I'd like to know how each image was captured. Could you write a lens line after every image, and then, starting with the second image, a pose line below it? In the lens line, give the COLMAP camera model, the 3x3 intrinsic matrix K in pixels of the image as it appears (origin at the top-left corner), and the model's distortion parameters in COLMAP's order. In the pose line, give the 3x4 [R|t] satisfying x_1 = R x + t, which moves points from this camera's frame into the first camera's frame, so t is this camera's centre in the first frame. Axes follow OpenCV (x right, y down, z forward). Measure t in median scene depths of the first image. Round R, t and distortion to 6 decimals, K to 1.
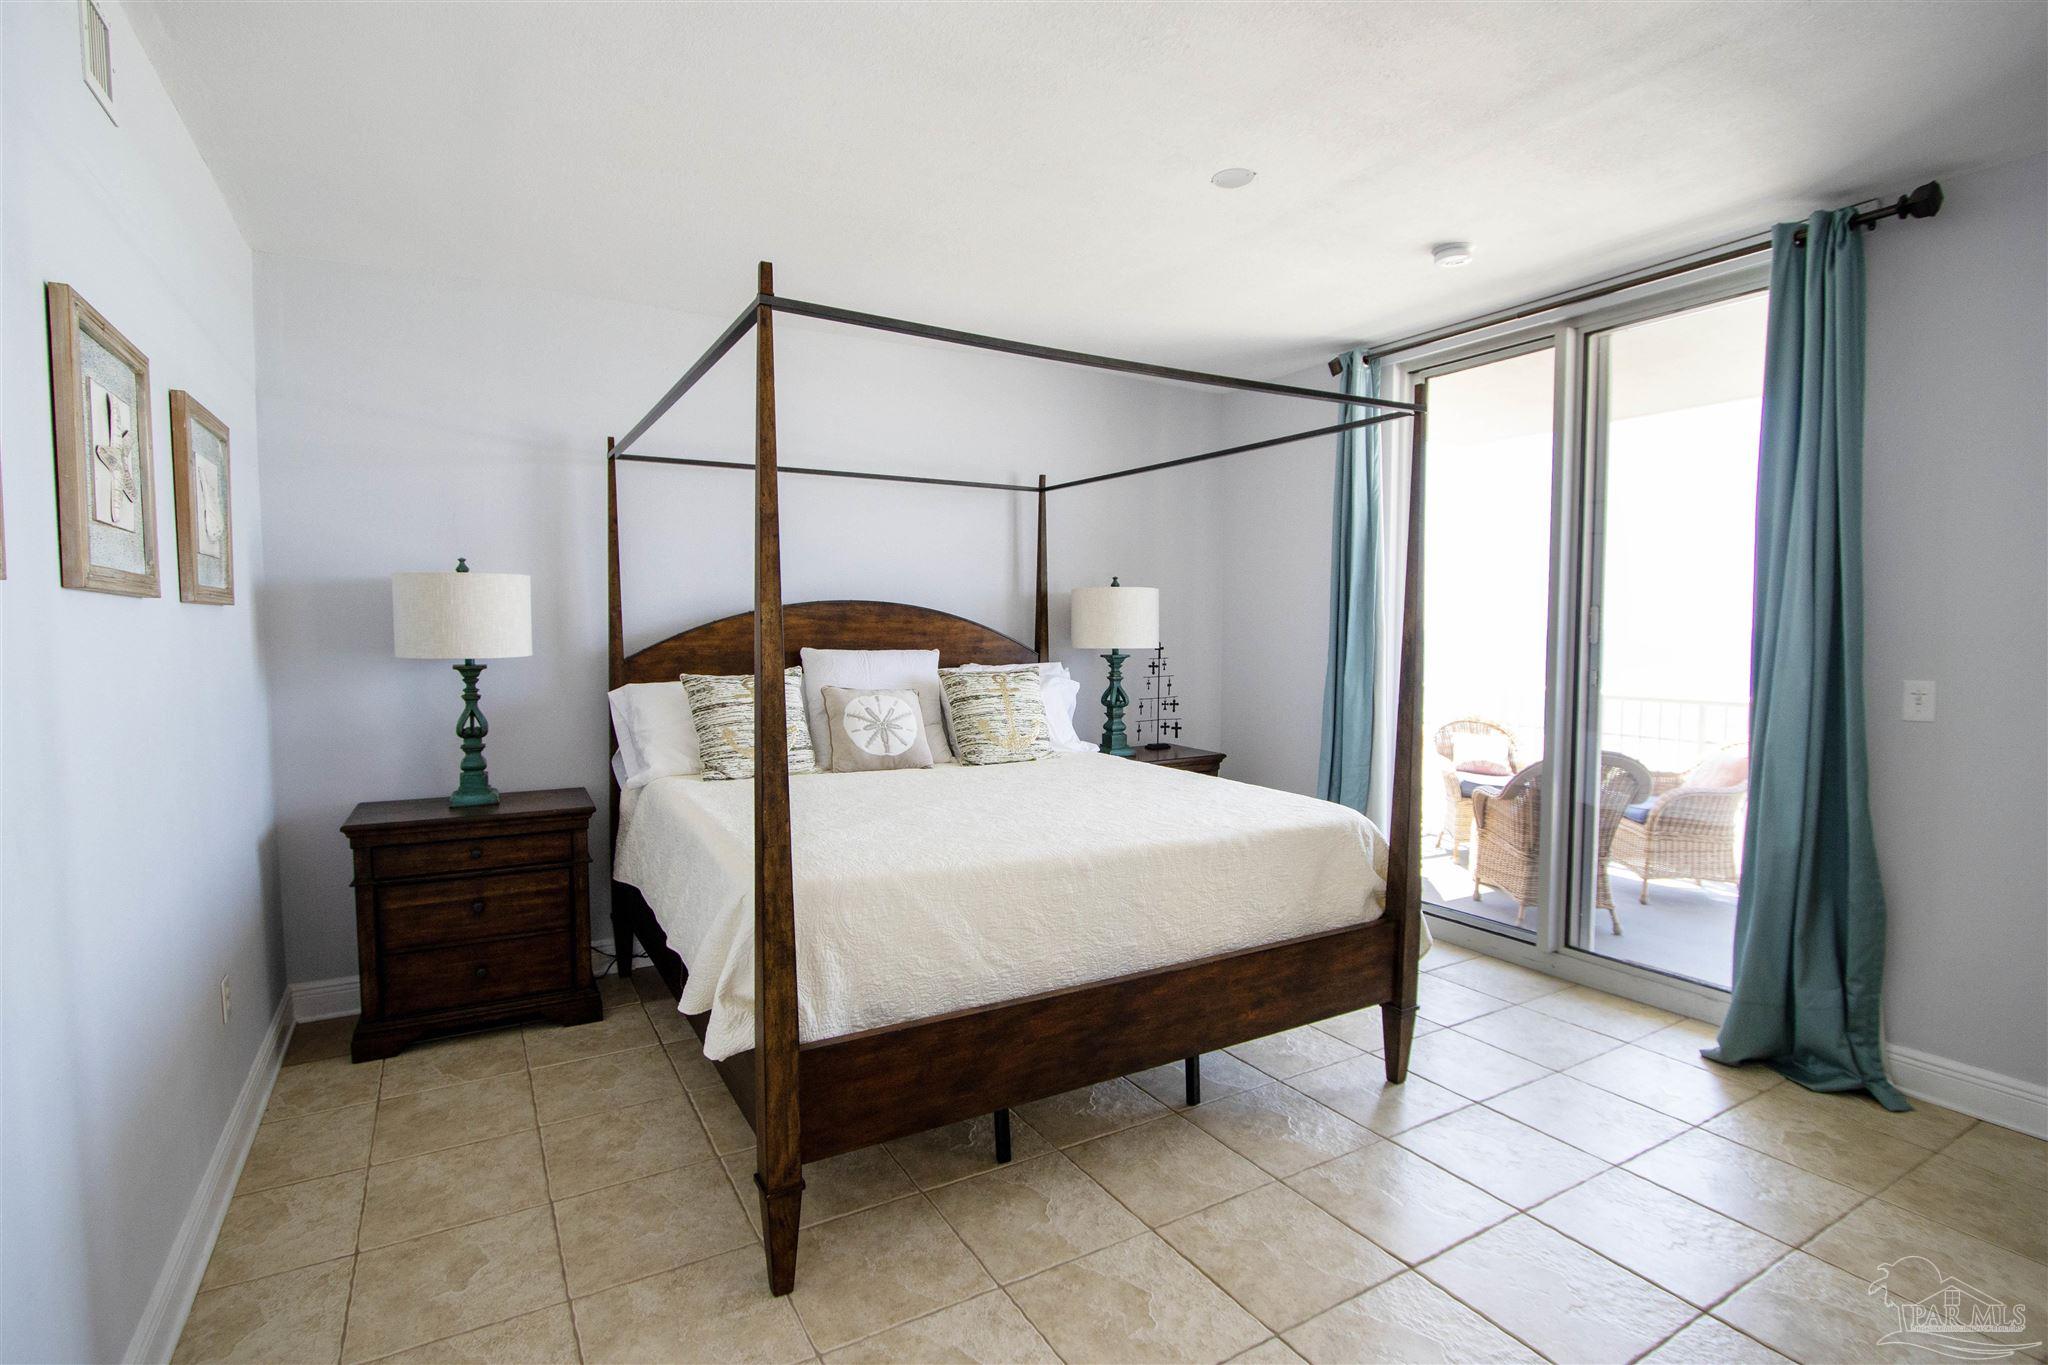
lens RADIAL K [[985.1, 0, 1018.4], [0, 985.1, 691.7], [0, 0, 1]] dist [-0.019057, 0.000839]
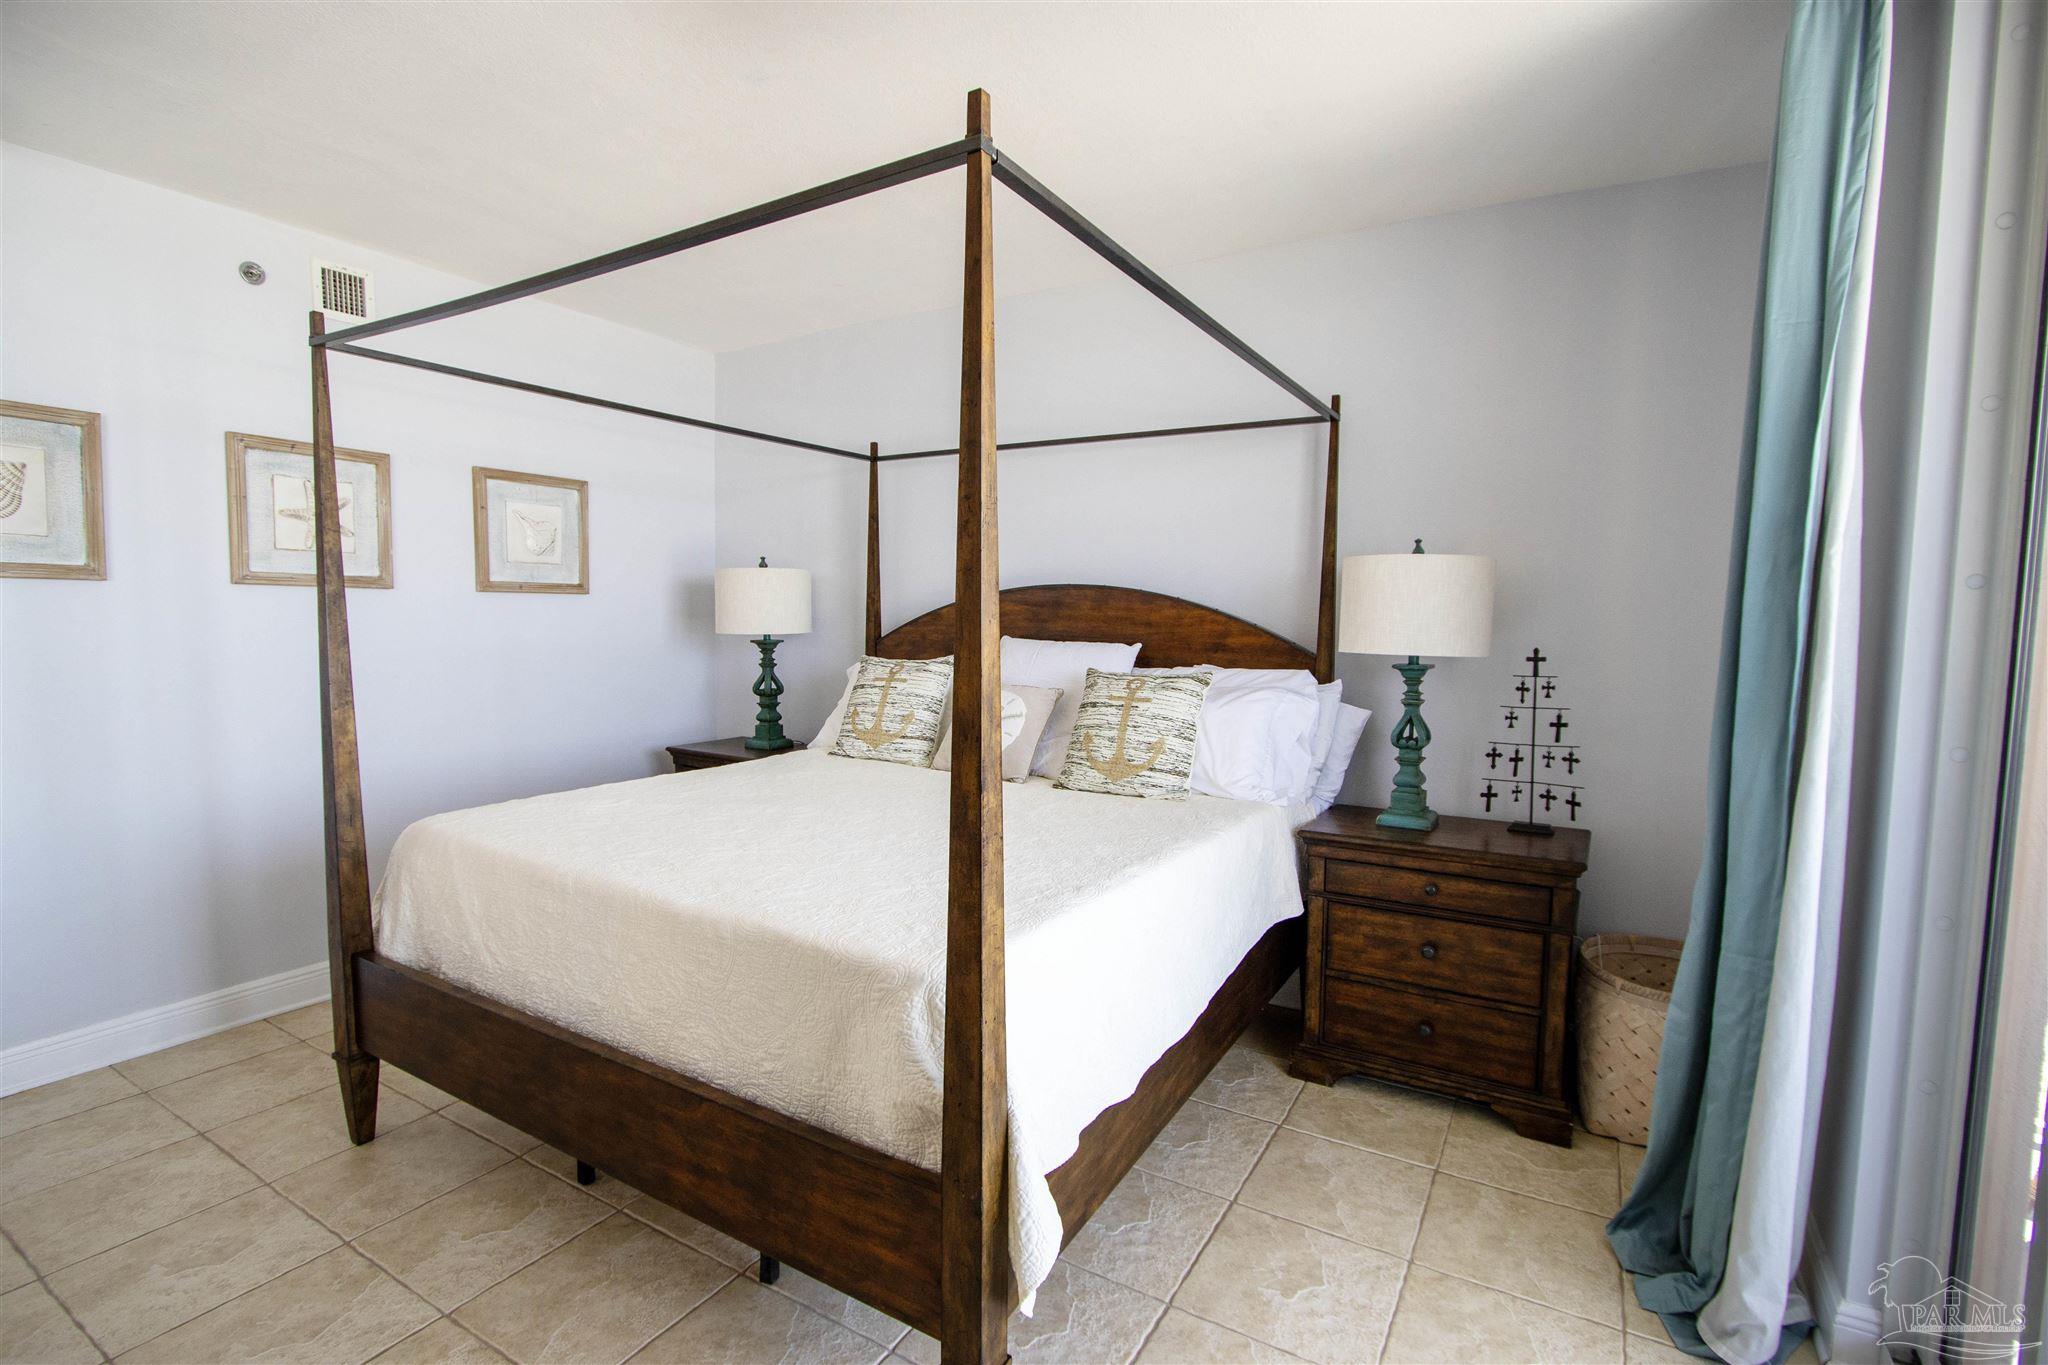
lens RADIAL K [[948.6, 0, 1021.6], [0, 948.6, 693.7], [0, 0, 1]] dist [-0.015330, 0.000044]
pose [[0.482948, 0.080727, -0.871920, 0.617986], [-0.070608, 0.996089, 0.053114, -0.041130], [0.872798, 0.035913, 0.486759, 0.607757]]
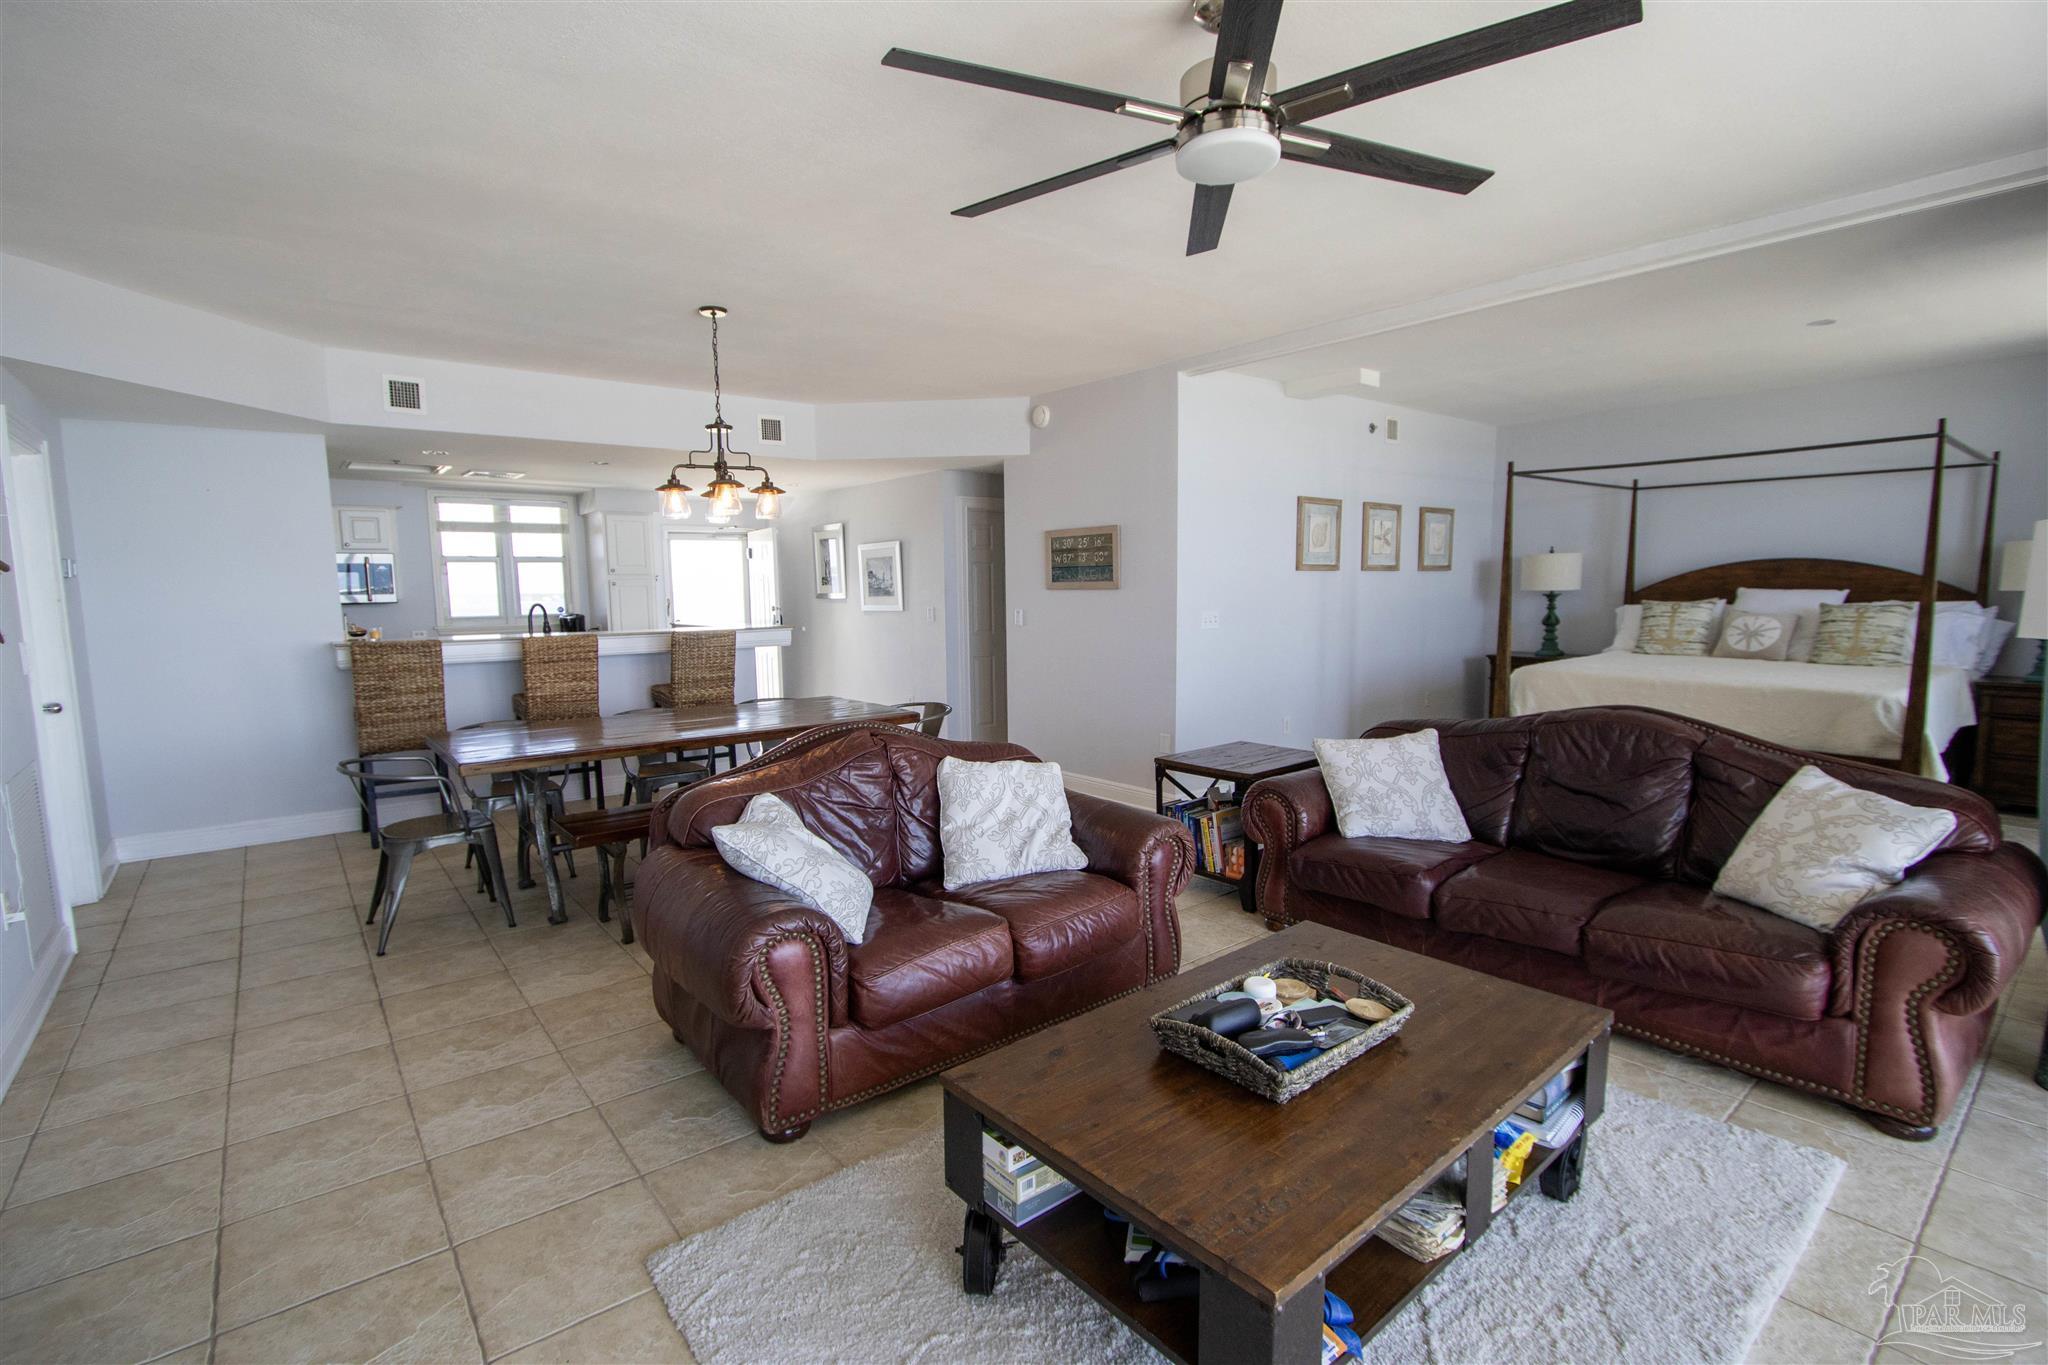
lens RADIAL K [[942.5, 0, 1020.0], [0, 942.5, 688.5], [0, 0, 1]] dist [-0.020131, 0.004006]
pose [[0.155779, 0.110714, -0.981568, 1.246362], [-0.050908, 0.993278, 0.103955, 0.025097], [0.986479, 0.033776, 0.160368, -0.496092]]
